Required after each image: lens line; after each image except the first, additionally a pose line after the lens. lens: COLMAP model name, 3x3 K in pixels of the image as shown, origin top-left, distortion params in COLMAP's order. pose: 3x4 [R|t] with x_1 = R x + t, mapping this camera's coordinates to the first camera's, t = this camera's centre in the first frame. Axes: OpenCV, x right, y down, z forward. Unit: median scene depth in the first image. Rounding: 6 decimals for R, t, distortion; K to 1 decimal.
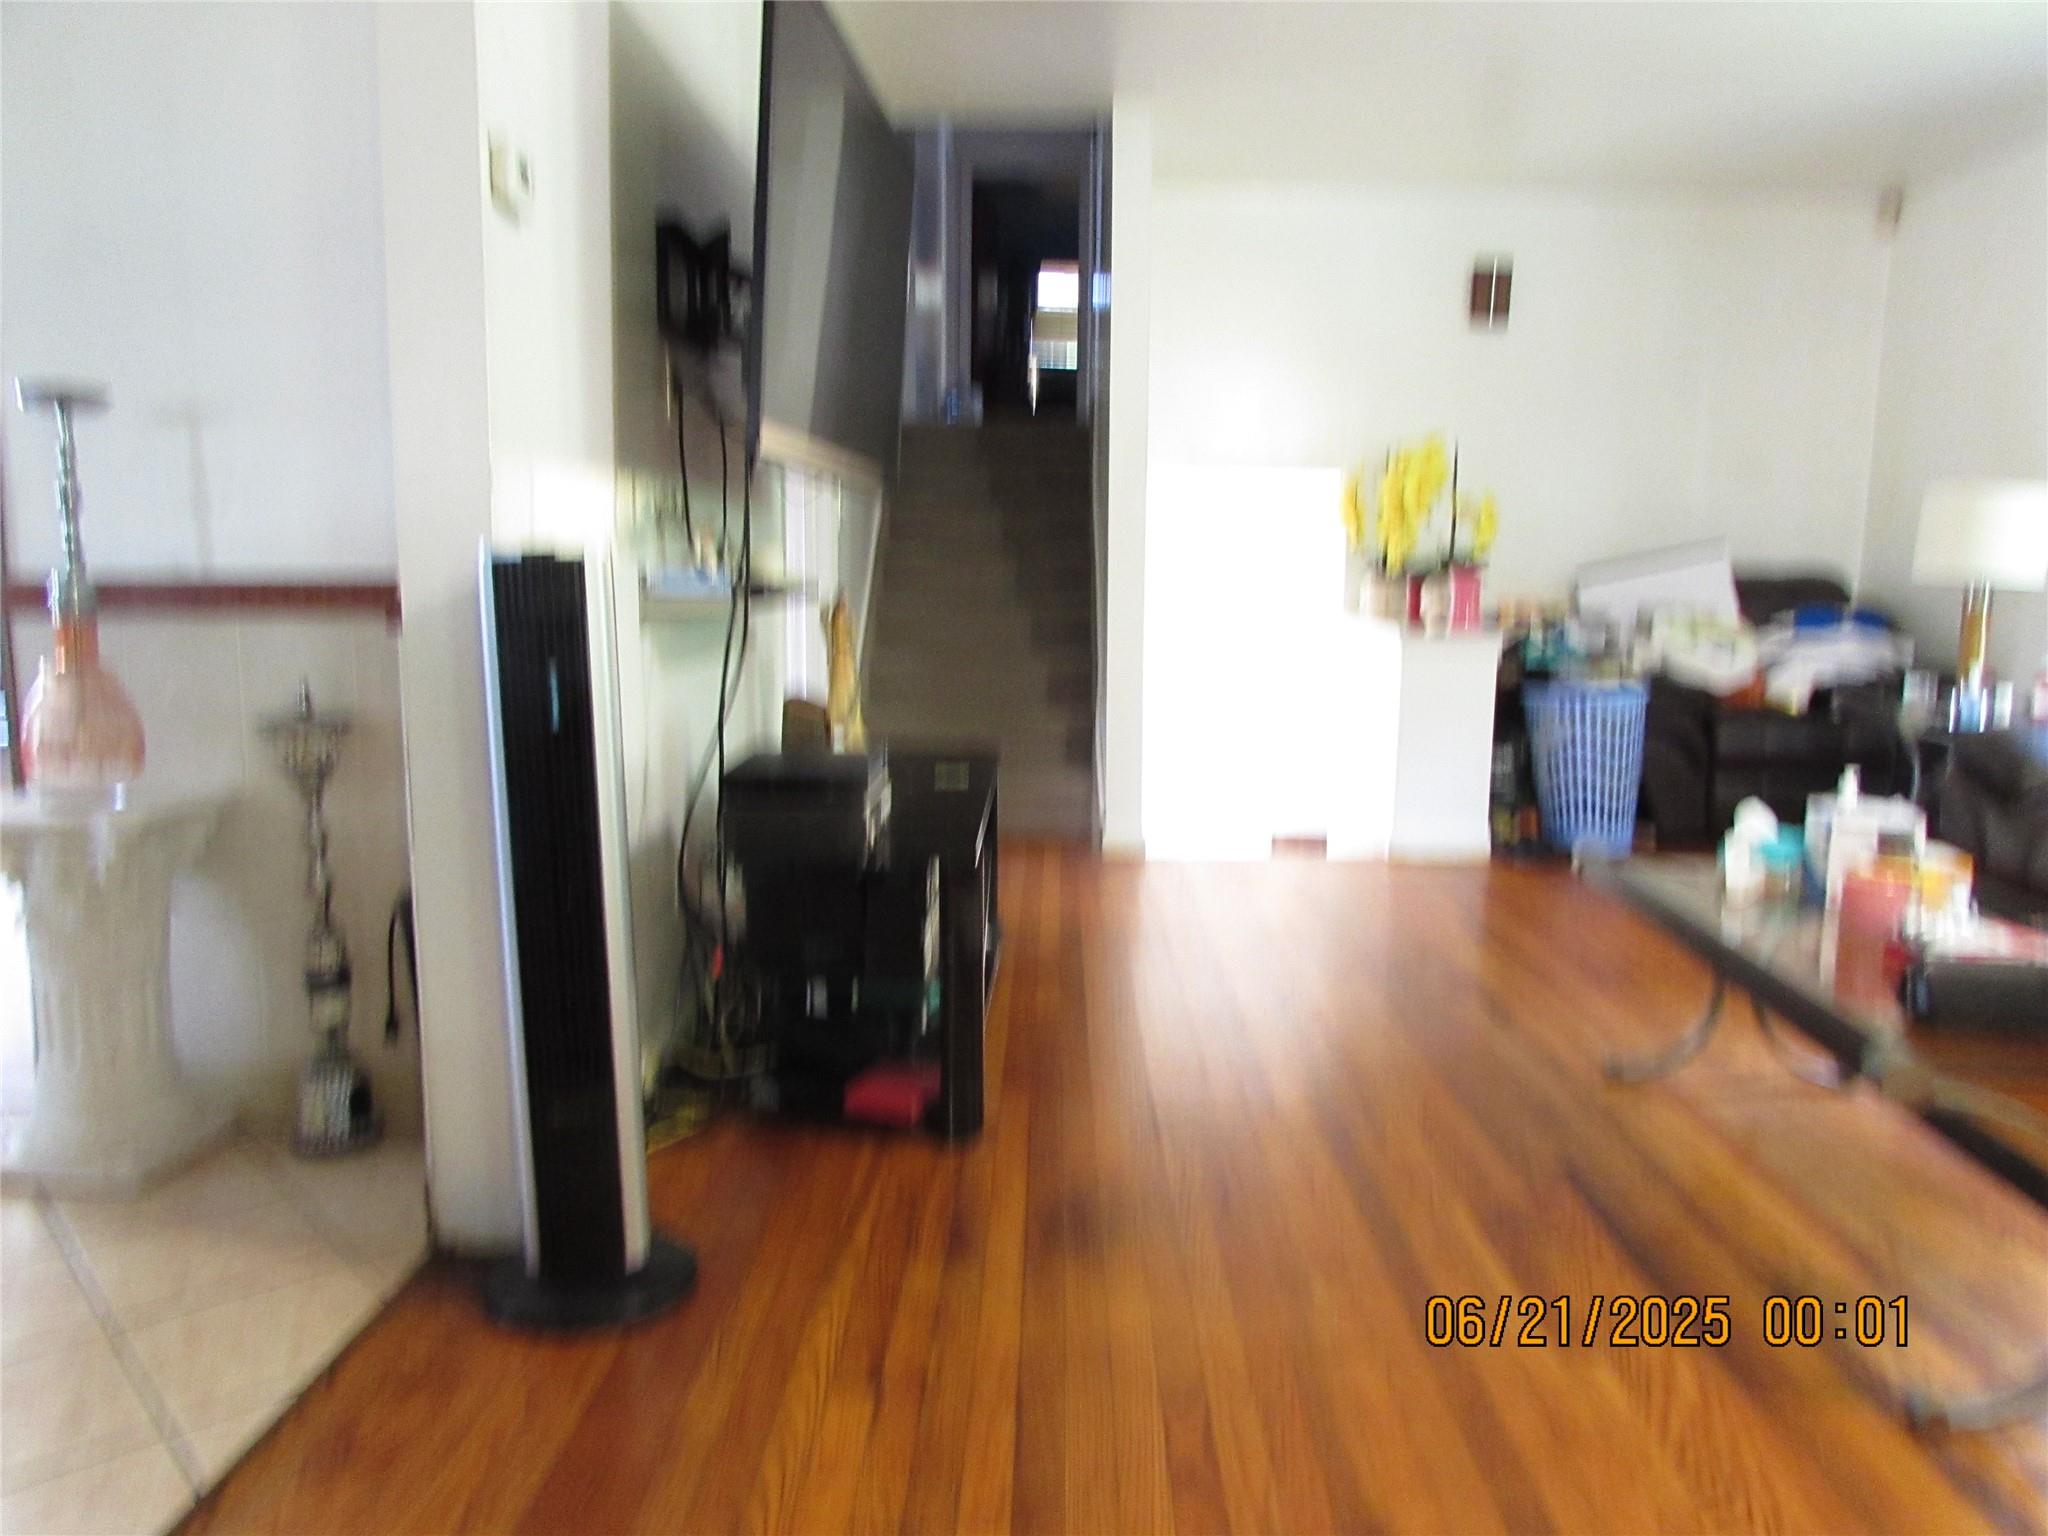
lens RADIAL K [[1504.7, 0, 1024.0], [0, 1504.7, 768.0], [0, 0, 1]] dist [-0.009247, -0.000213]
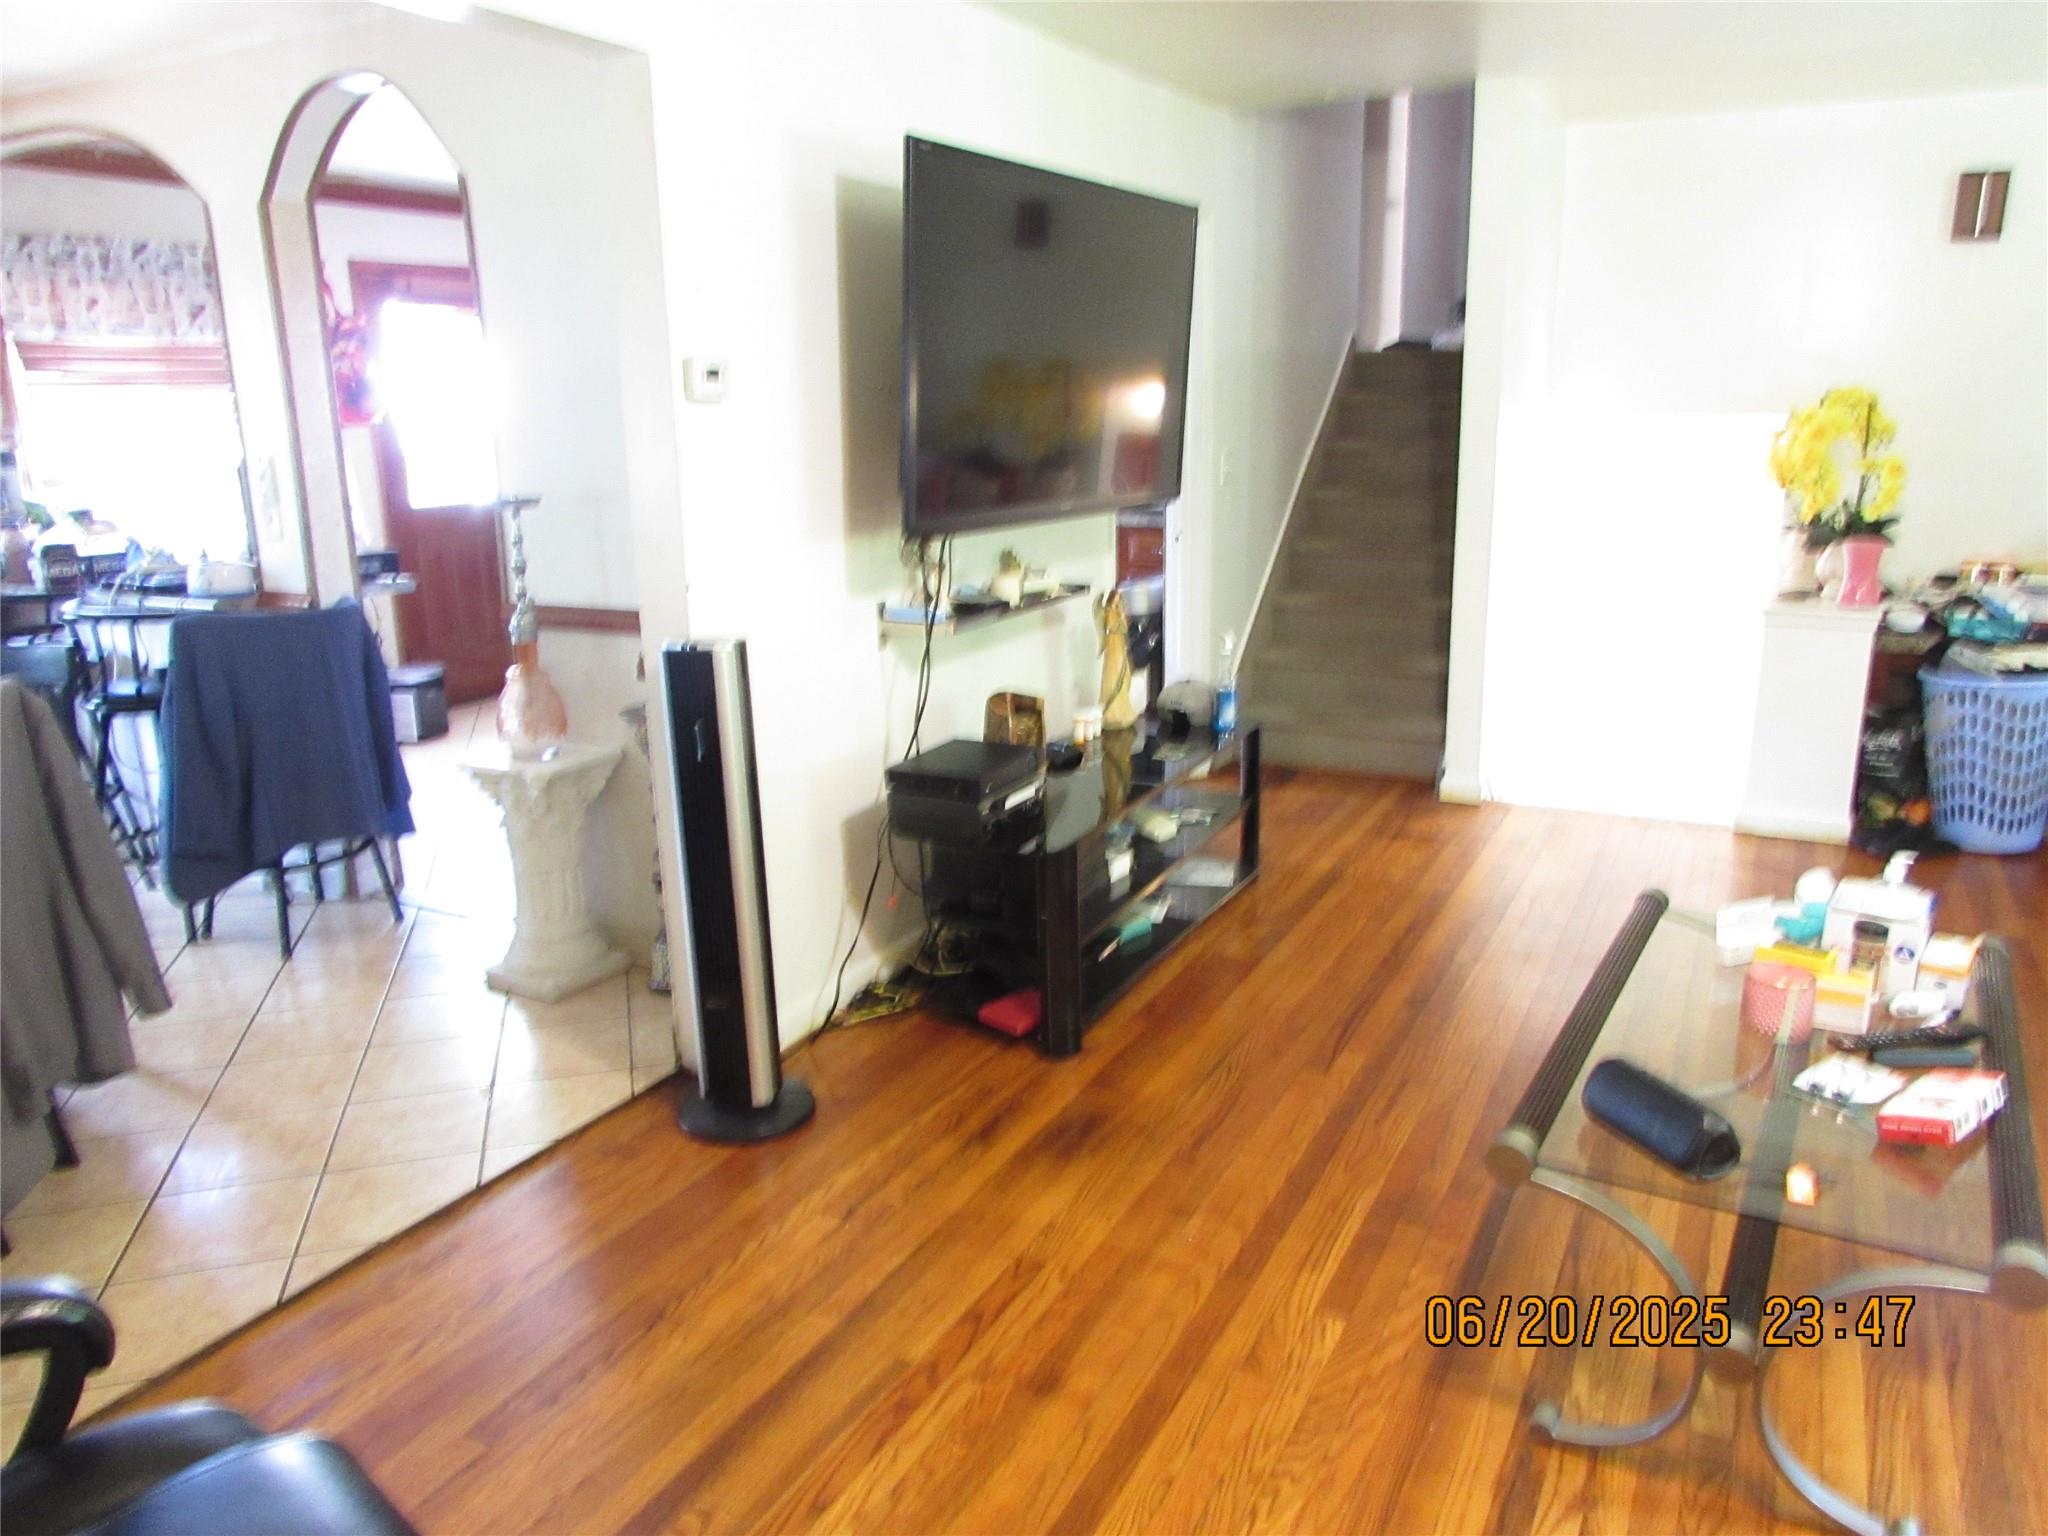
lens RADIAL K [[1504.7, 0, 1024.0], [0, 1504.7, 768.0], [0, 0, 1]] dist [-0.009247, -0.000213]
pose [[0.888003, 0.085451, -0.451829, 0.271922], [-0.034866, 0.992266, 0.119136, -0.084578], [0.458515, -0.090039, 0.884114, -0.085402]]
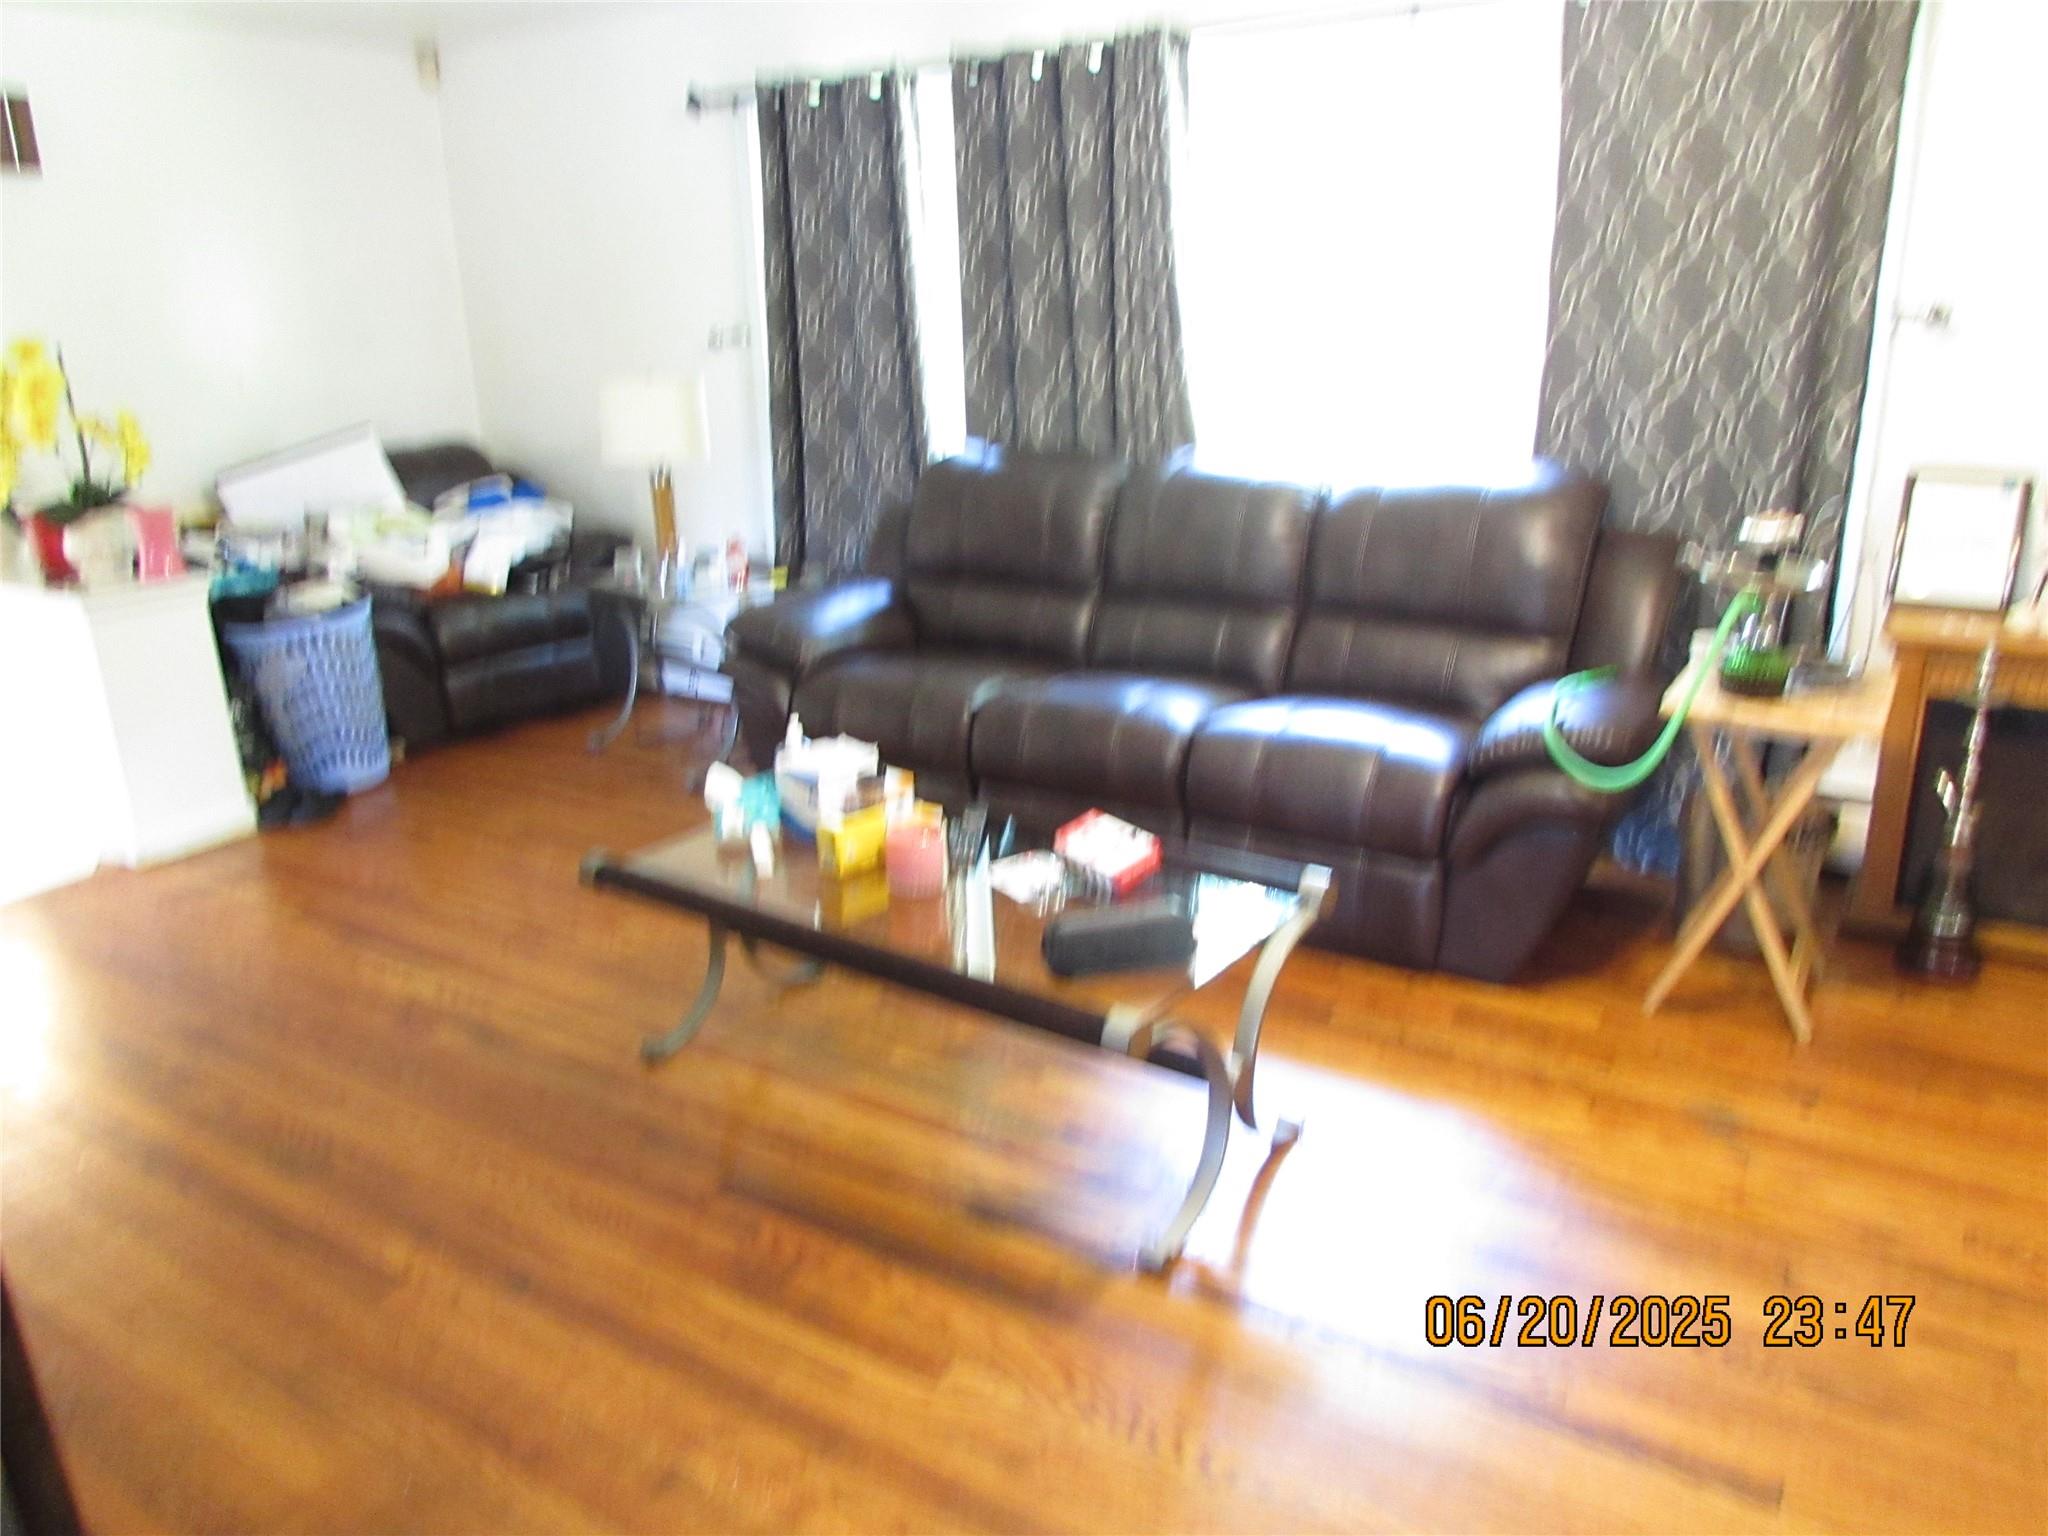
lens RADIAL K [[1504.7, 0, 1024.0], [0, 1504.7, 768.0], [0, 0, 1]] dist [-0.009247, -0.000213]
pose [[0.549701, -0.301435, 0.779080, -0.119960], [0.177551, 0.953477, 0.243636, -0.109957], [-0.816275, 0.004399, 0.577647, 0.127495]]
